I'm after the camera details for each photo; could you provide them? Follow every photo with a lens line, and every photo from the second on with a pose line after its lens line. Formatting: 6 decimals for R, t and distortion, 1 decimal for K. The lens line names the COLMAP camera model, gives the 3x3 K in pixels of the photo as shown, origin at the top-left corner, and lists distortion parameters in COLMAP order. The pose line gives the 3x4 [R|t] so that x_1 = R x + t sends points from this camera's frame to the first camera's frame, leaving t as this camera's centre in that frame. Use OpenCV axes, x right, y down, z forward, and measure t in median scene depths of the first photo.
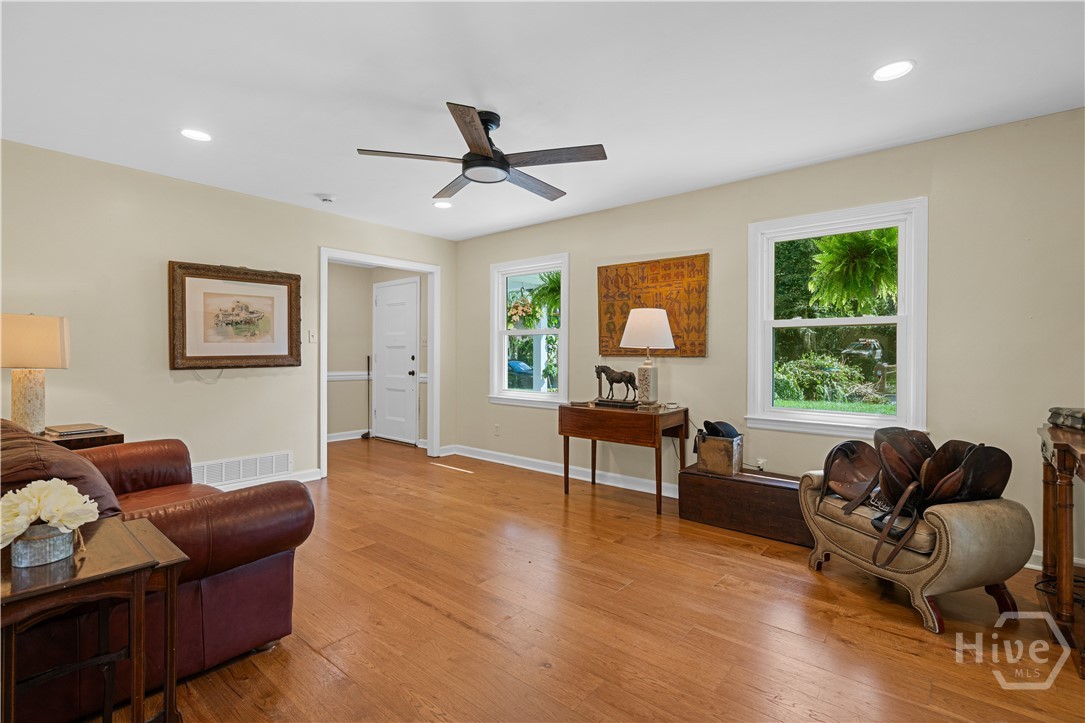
lens RADIAL K [[507.3, 0, 553.4], [0, 507.3, 356.5], [0, 0, 1]] dist [-0.000877, 0.001214]
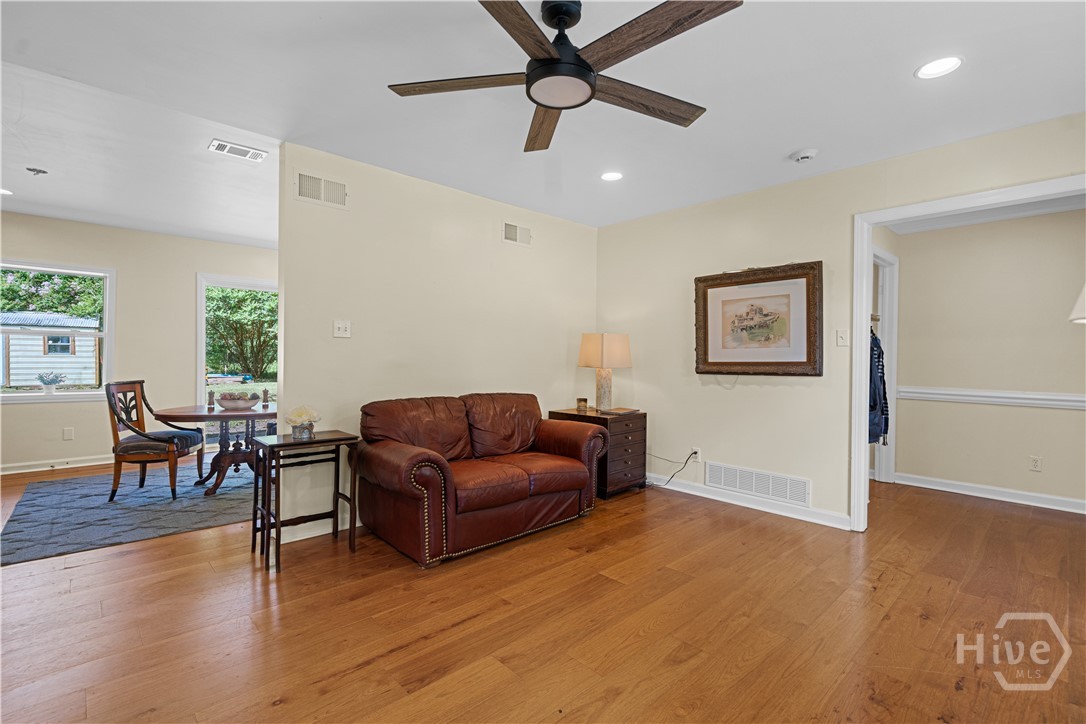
lens RADIAL K [[507.7, 0, 540.7], [0, 507.7, 363.6], [0, 0, 1]] dist [-0.000877, 0.001214]
pose [[-0.145712, 0.008976, -0.989286, 0.384692], [-0.016475, 0.999798, 0.011498, -0.002873], [0.989190, 0.017973, -0.145534, 0.757533]]
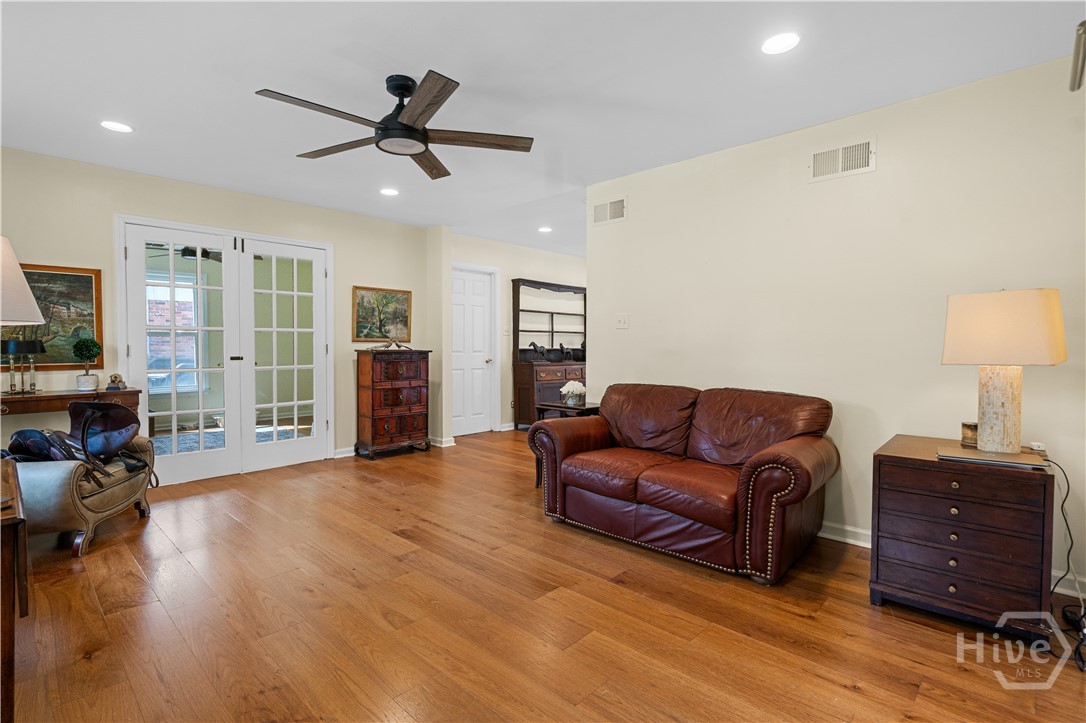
lens RADIAL K [[507.7, 0, 537.1], [0, 507.7, 359.5], [0, 0, 1]] dist [-0.000877, 0.001214]
pose [[-0.993438, 0.000906, 0.114372, -0.352141], [0.003926, 0.999649, 0.026187, -0.004528], [-0.114309, 0.026465, -0.993093, 1.353130]]
